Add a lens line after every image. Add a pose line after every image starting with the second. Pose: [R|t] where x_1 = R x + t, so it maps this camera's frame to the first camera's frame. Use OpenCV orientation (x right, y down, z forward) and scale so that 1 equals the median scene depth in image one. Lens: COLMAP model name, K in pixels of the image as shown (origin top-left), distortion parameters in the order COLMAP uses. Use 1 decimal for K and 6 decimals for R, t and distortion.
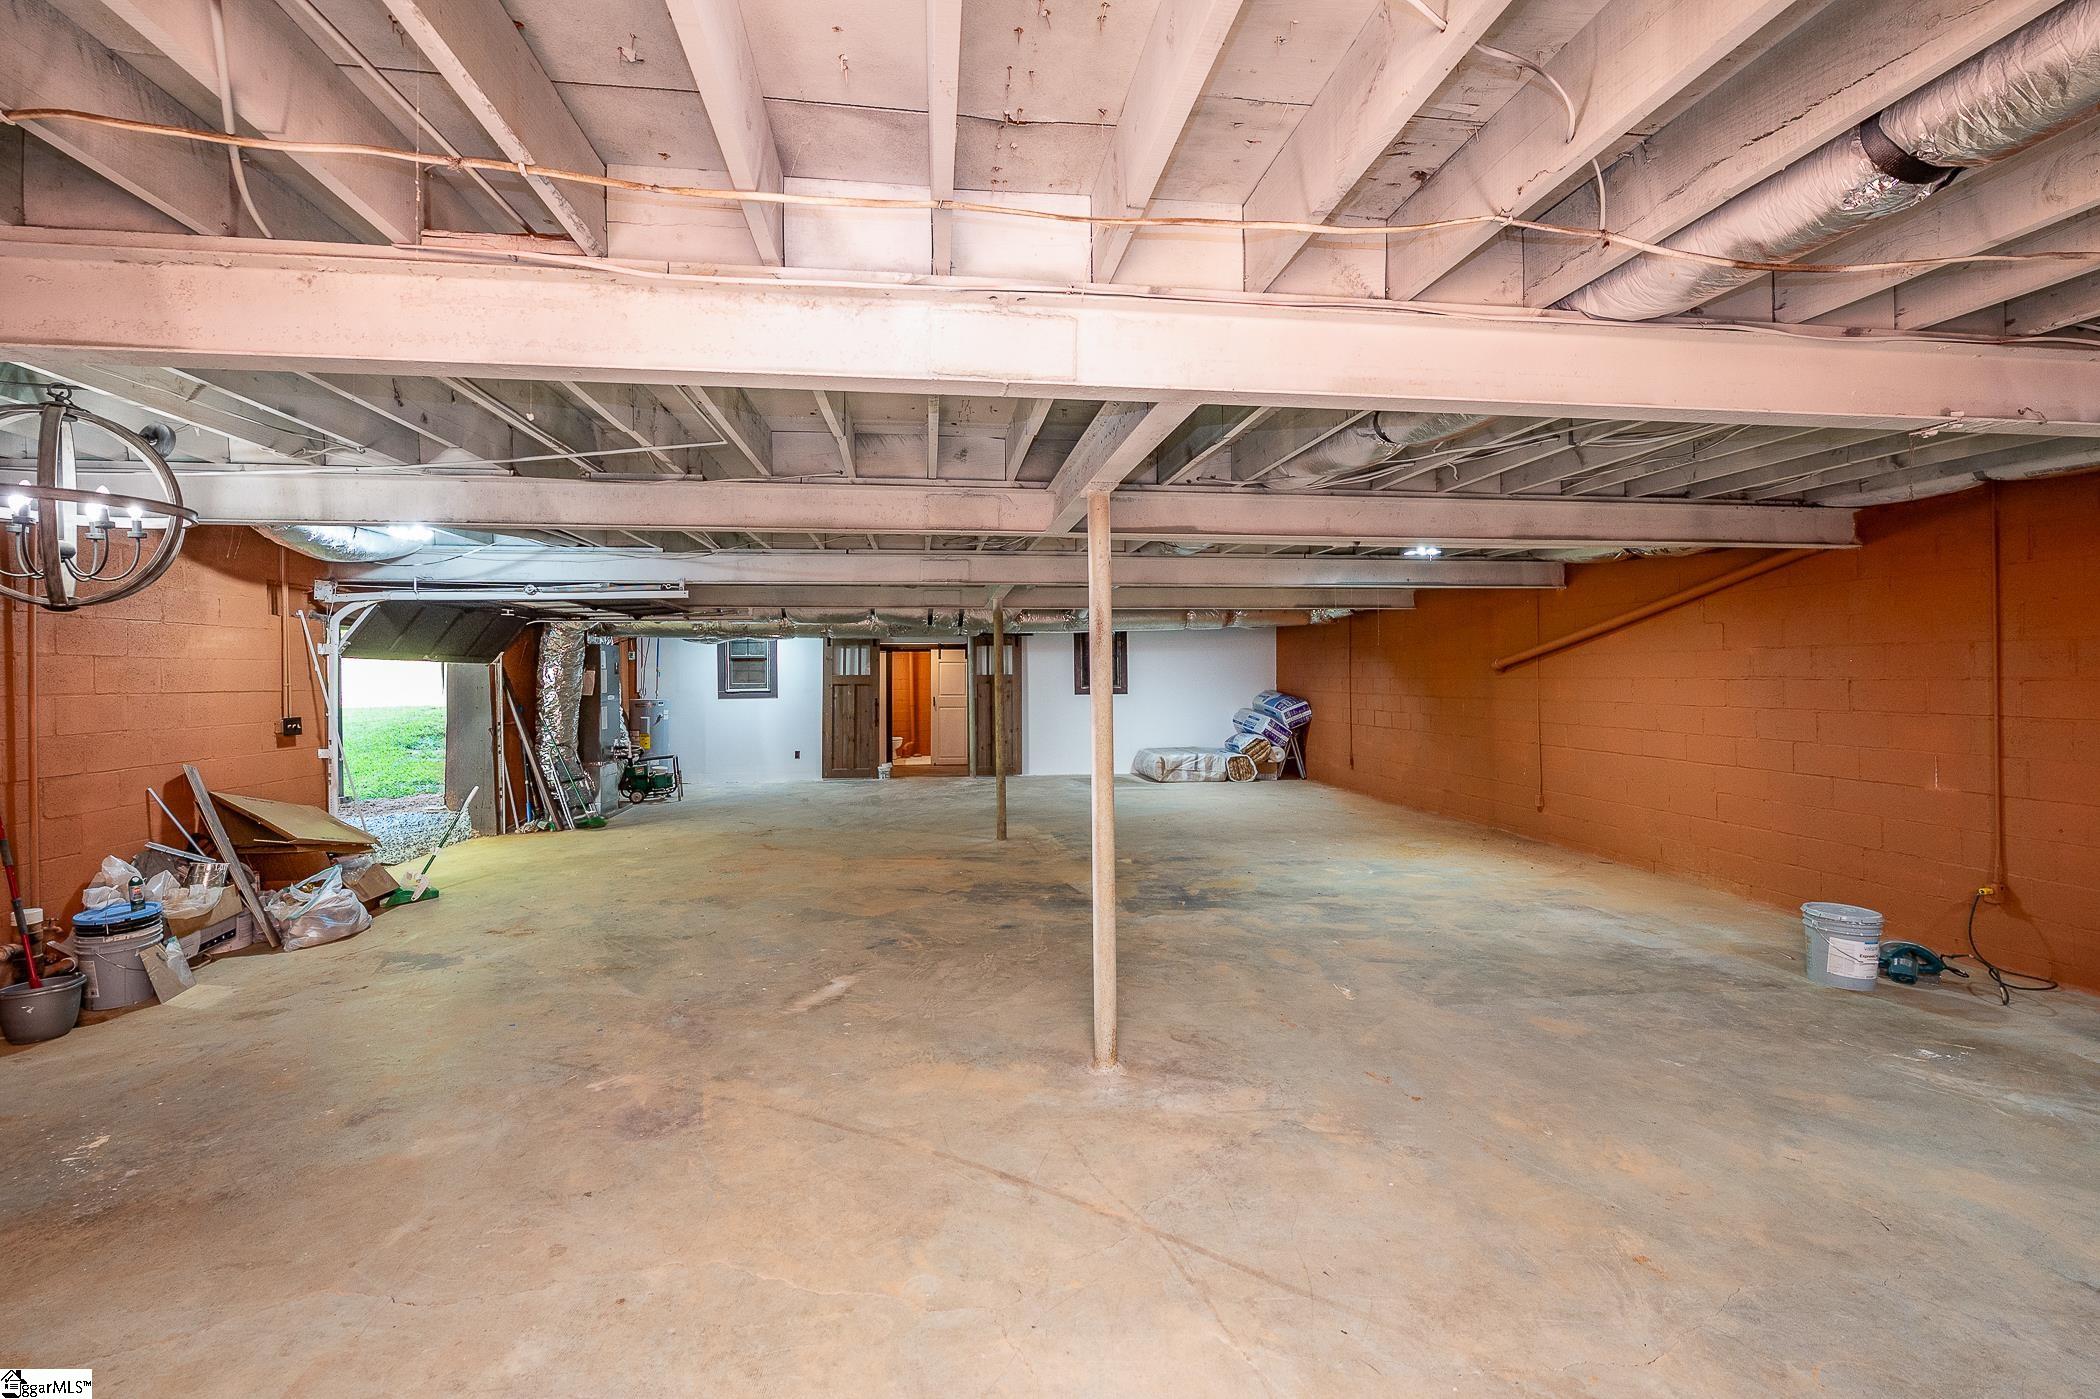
lens RADIAL K [[861.2, 0, 1038.4], [0, 861.2, 683.3], [0, 0, 1]] dist [-0.004622, 0.000528]
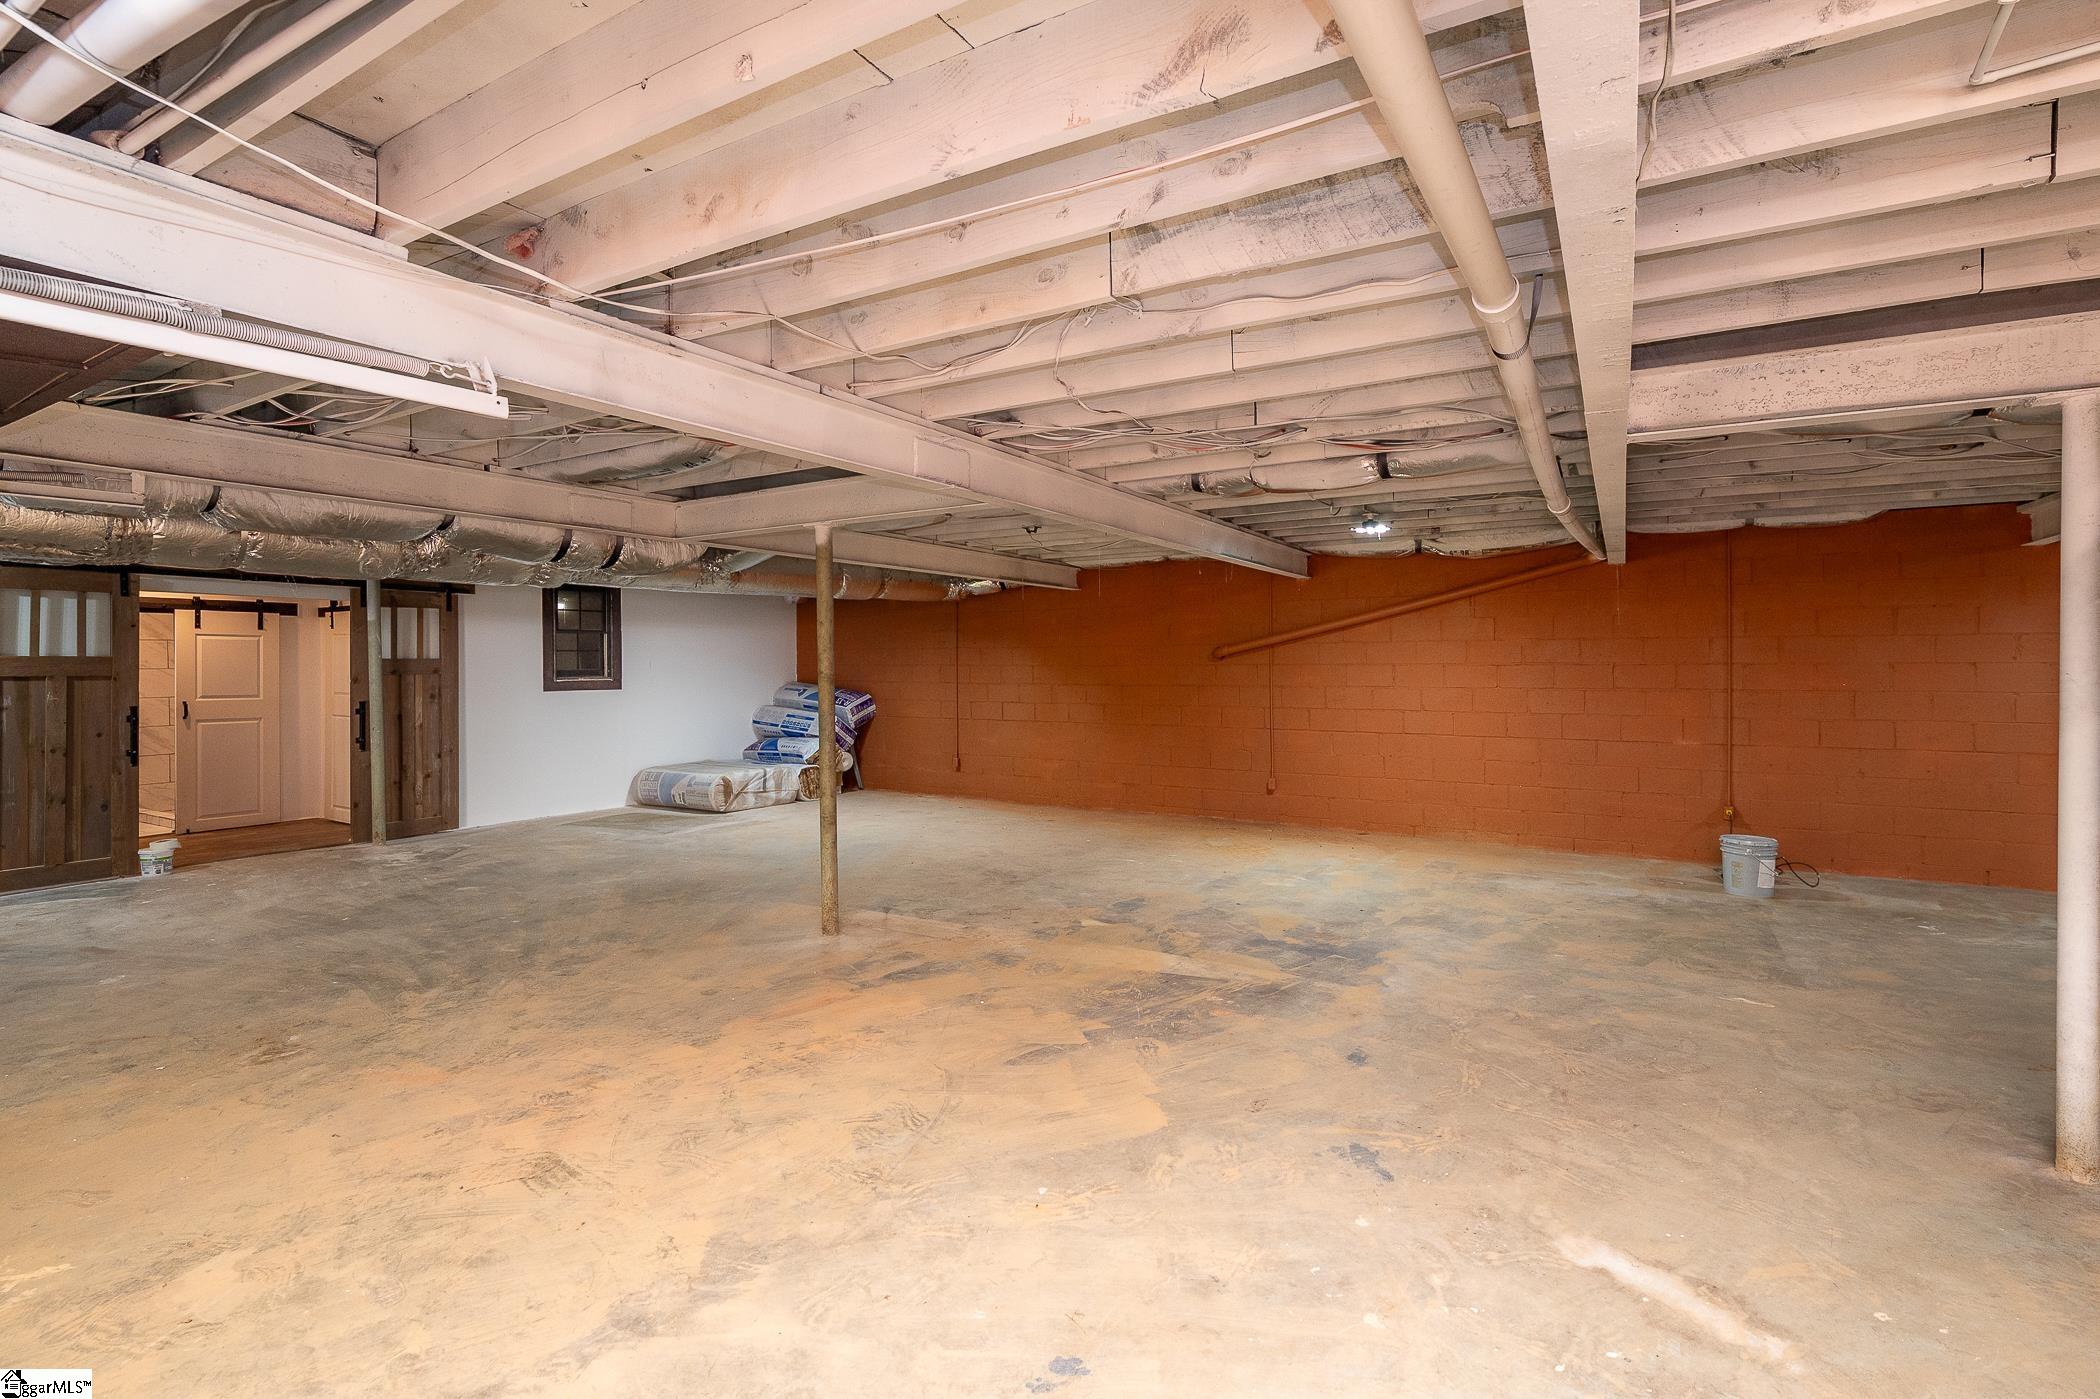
lens RADIAL K [[950.2, 0, 1027.6], [0, 950.2, 664.9], [0, 0, 1]] dist [-0.006955, -0.000034]
pose [[0.638388, 0.004681, 0.769700, -0.347413], [0.004583, 0.999941, -0.009882, 0.003046], [-0.769701, 0.009837, 0.638329, 0.362722]]
